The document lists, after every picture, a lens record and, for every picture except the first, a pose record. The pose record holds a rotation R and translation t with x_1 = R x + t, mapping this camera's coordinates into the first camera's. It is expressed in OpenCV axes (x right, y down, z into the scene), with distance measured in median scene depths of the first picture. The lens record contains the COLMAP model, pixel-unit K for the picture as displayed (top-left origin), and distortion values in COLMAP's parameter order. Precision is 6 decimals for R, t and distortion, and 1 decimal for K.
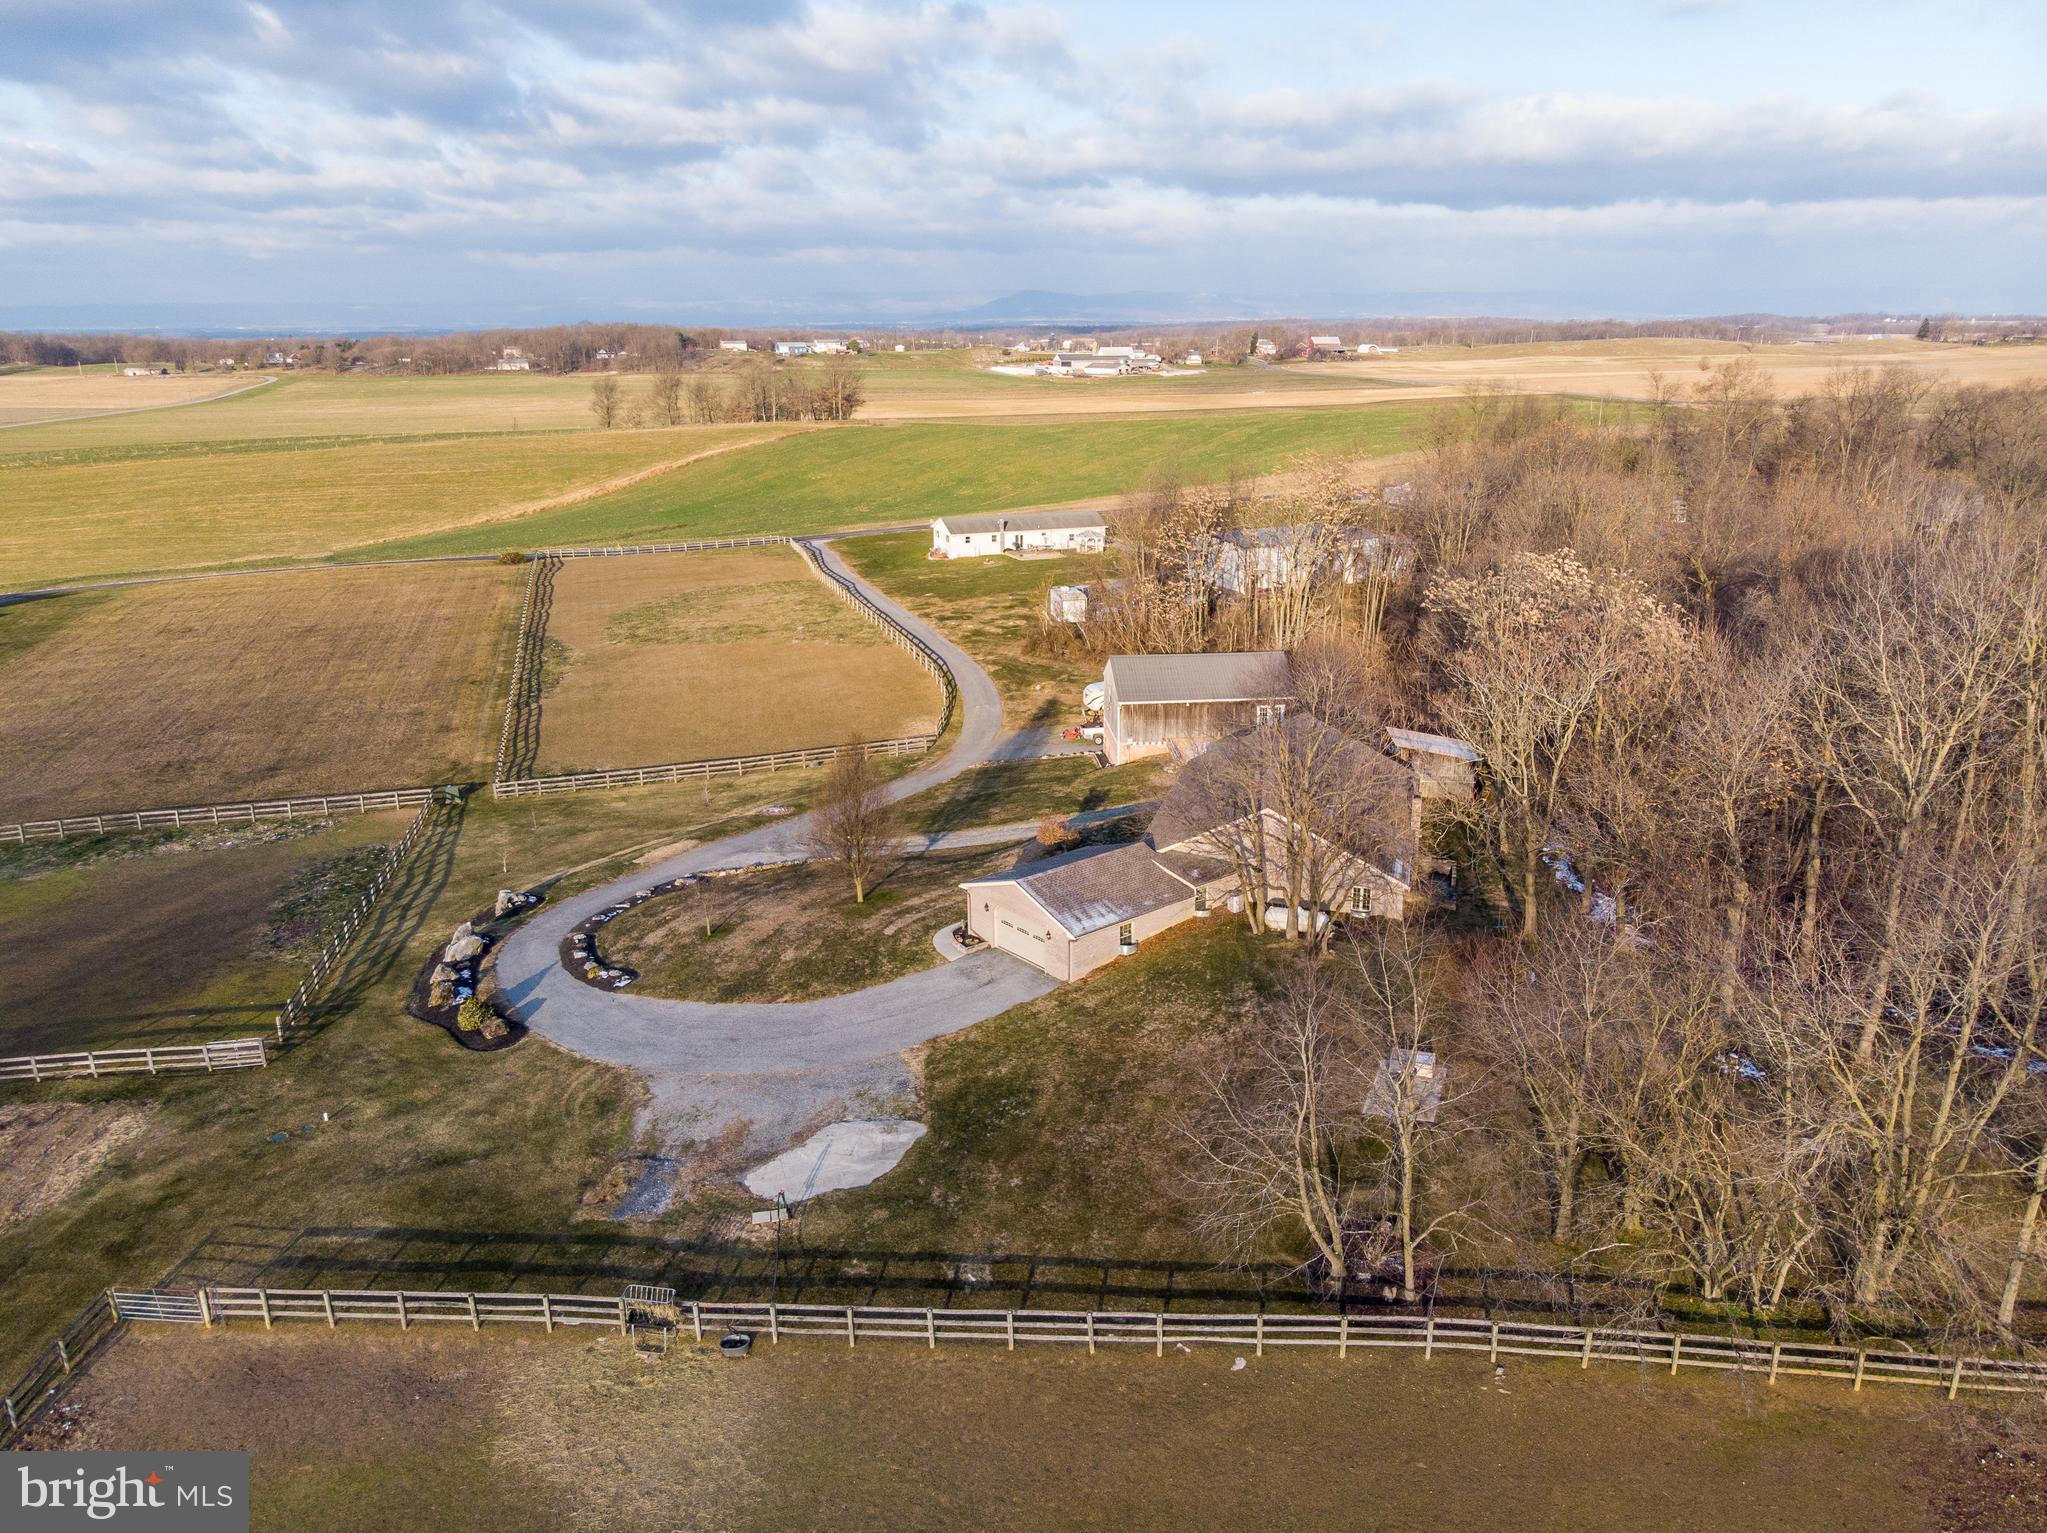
lens RADIAL K [[1509.9, 0, 1039.4], [0, 1509.9, 770.1], [0, 0, 1]] dist [-0.001923, -0.008594]
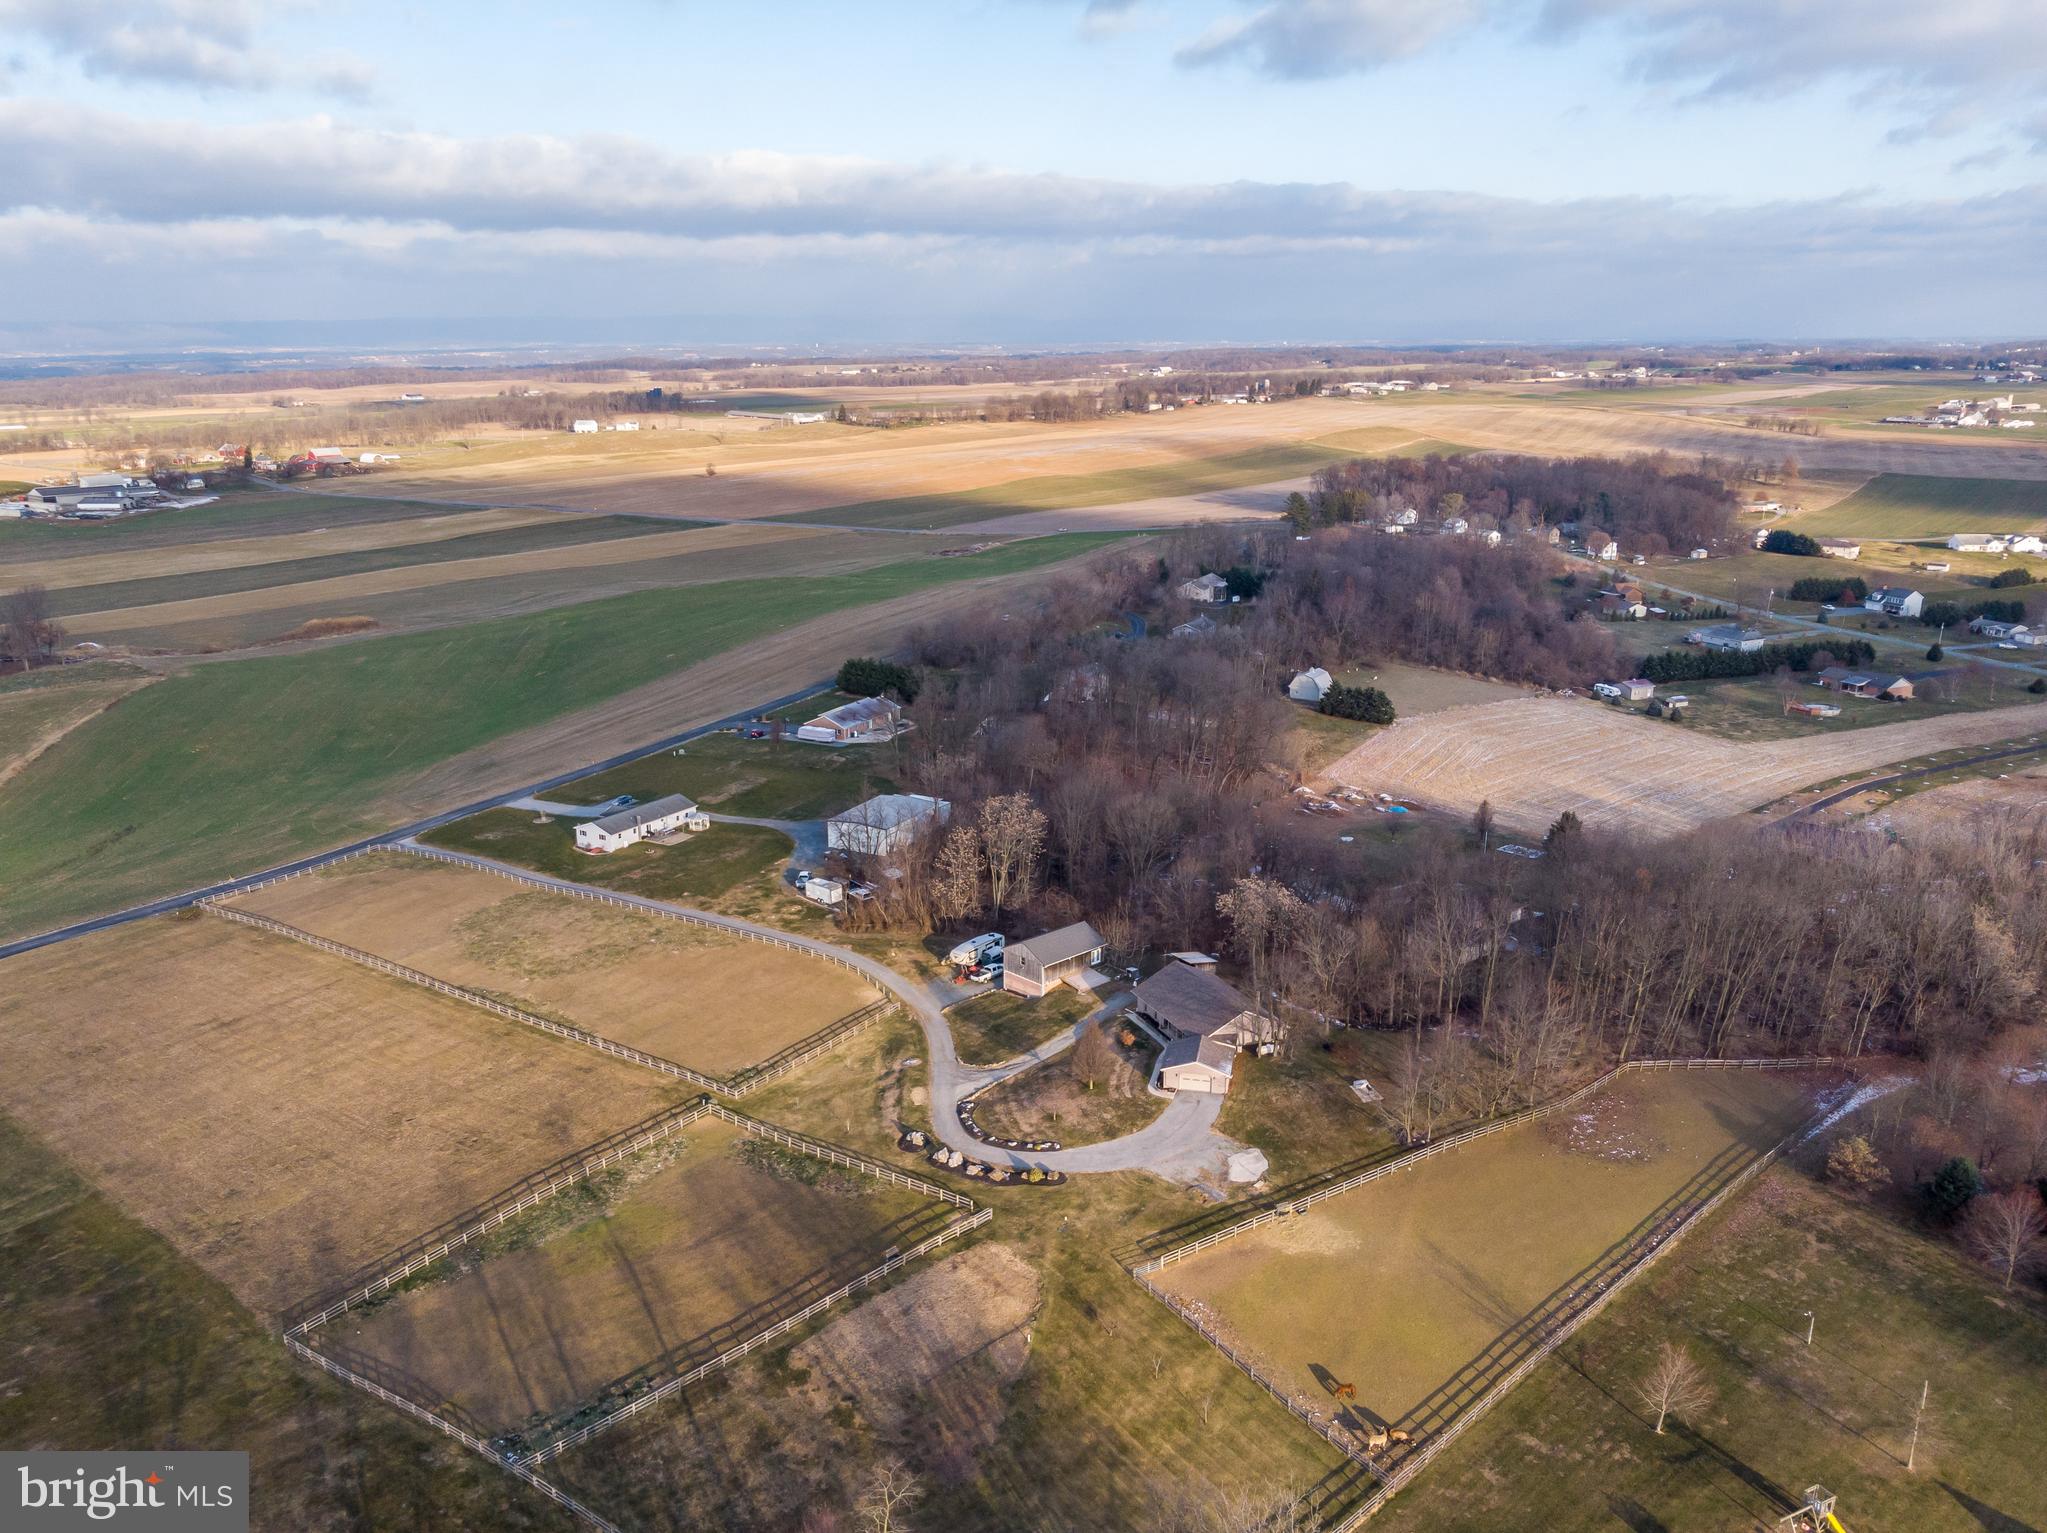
lens RADIAL K [[1611.3, 0, 1033.7], [0, 1611.3, 760.8], [0, 0, 1]] dist [0.028012, -0.071285]
pose [[0.780009, -0.143301, 0.609139, -2.060732], [0.168913, 0.985508, 0.015548, -0.586490], [-0.602539, 0.090764, 0.792911, -1.212572]]
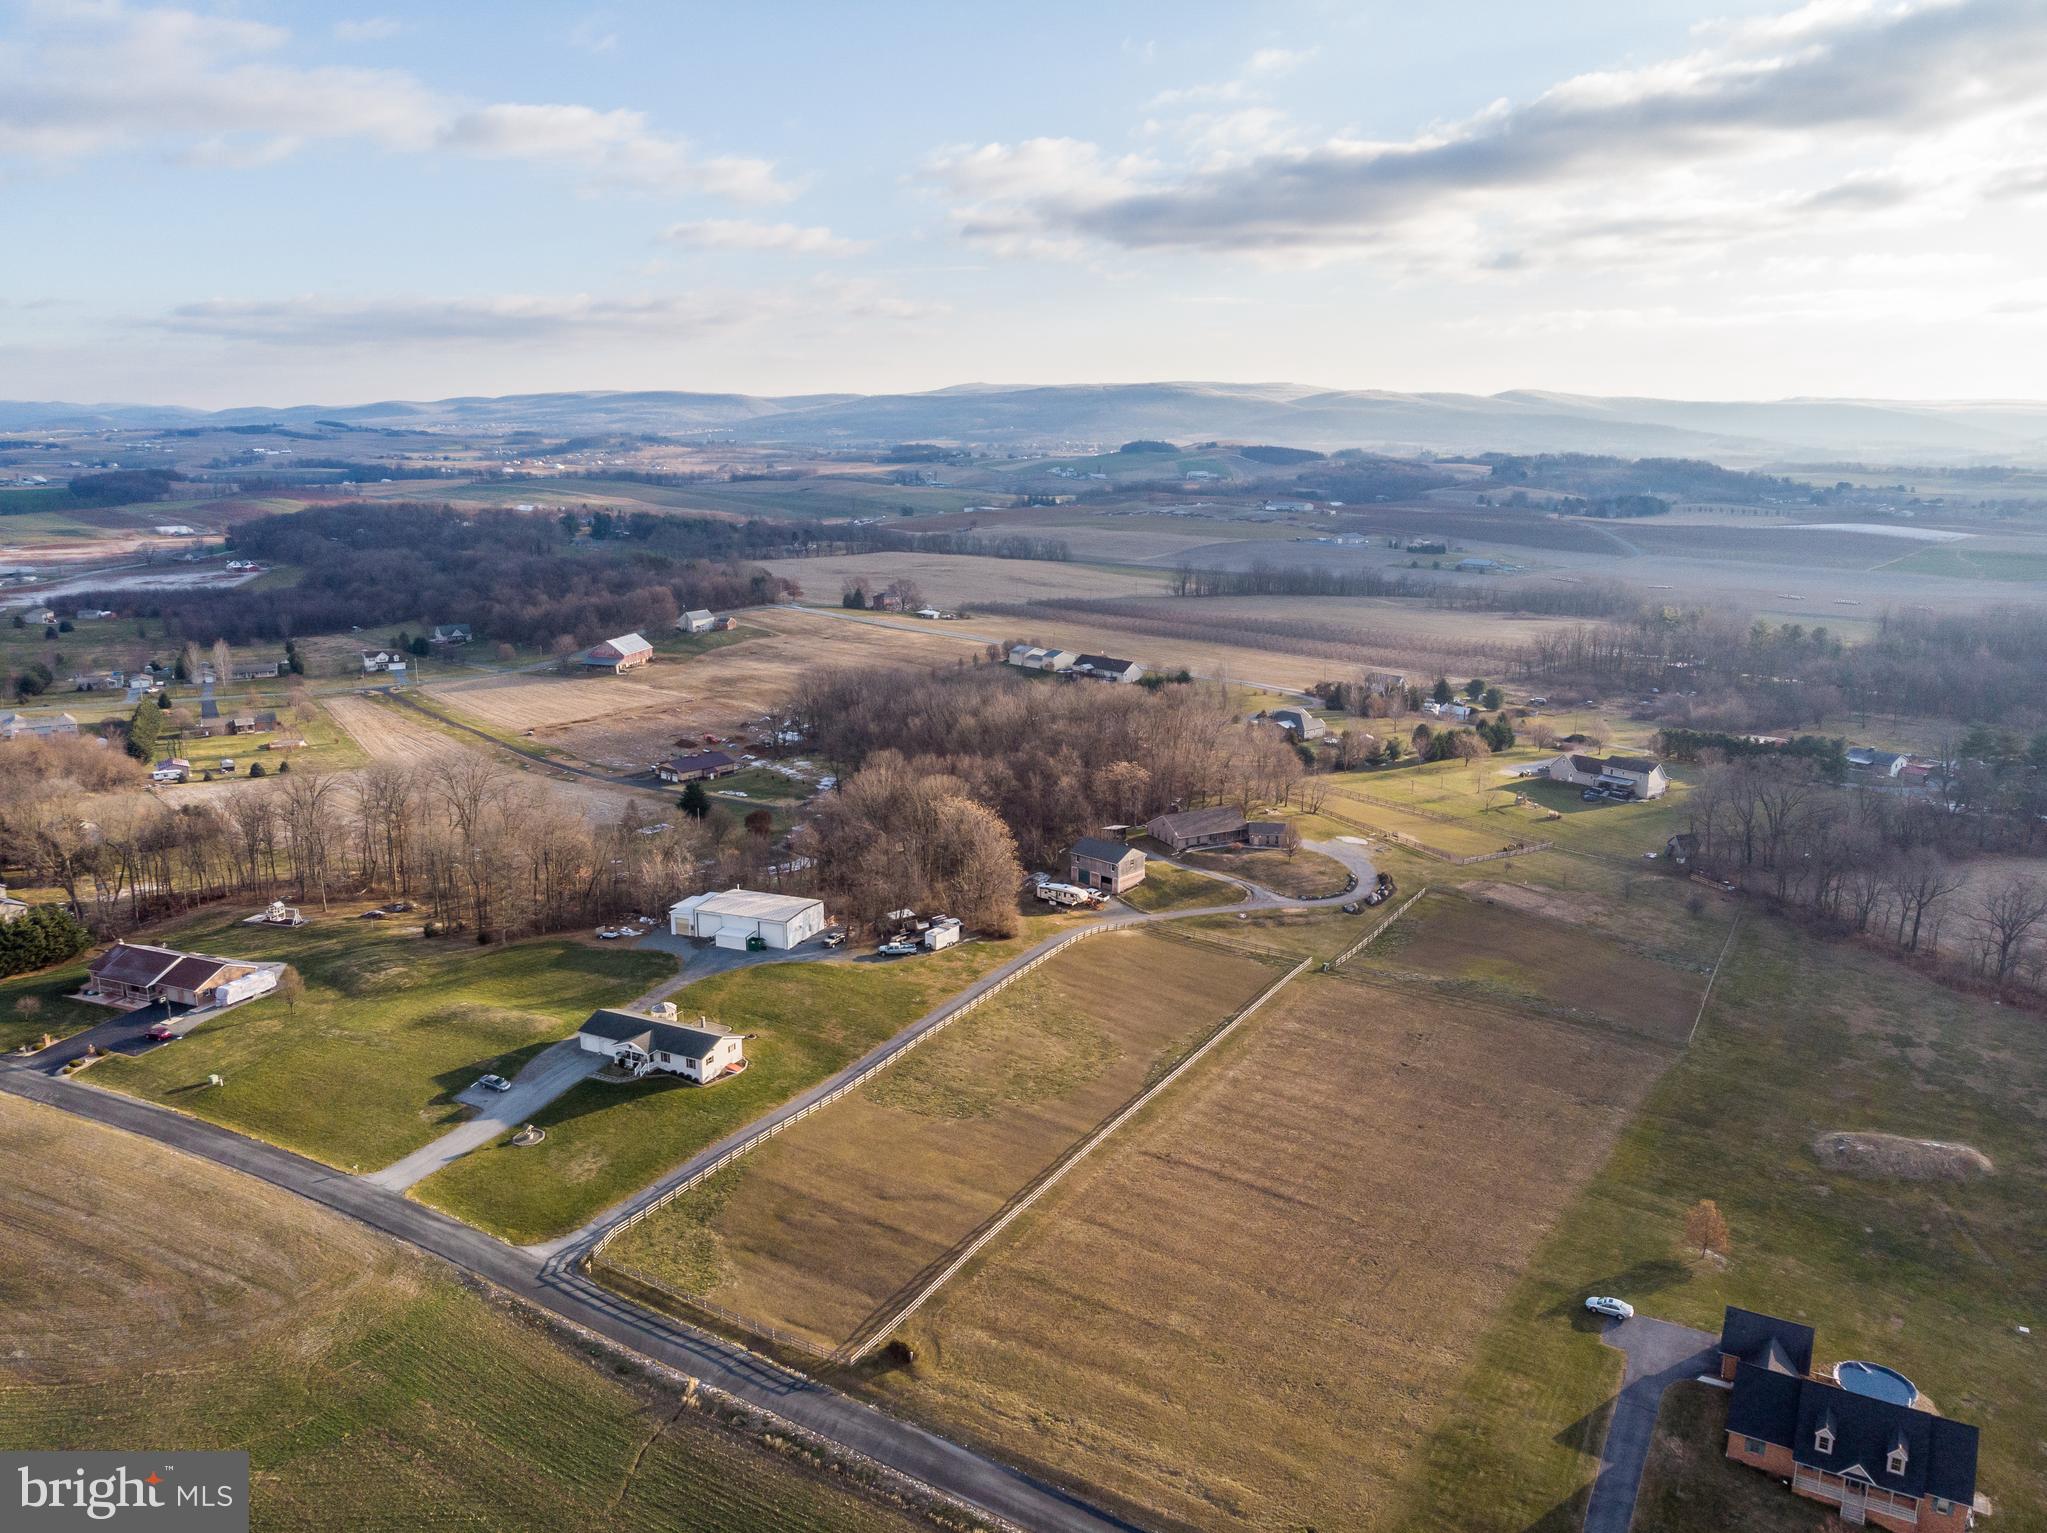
lens RADIAL K [[1509.9, 0, 1039.4], [0, 1509.9, 770.1], [0, 0, 1]] dist [-0.001923, -0.008594]
pose [[-0.694935, -0.141324, 0.705048, -2.957999], [0.220870, 0.891146, 0.396328, -2.235556], [-0.684311, 0.431146, -0.588074, 4.504164]]
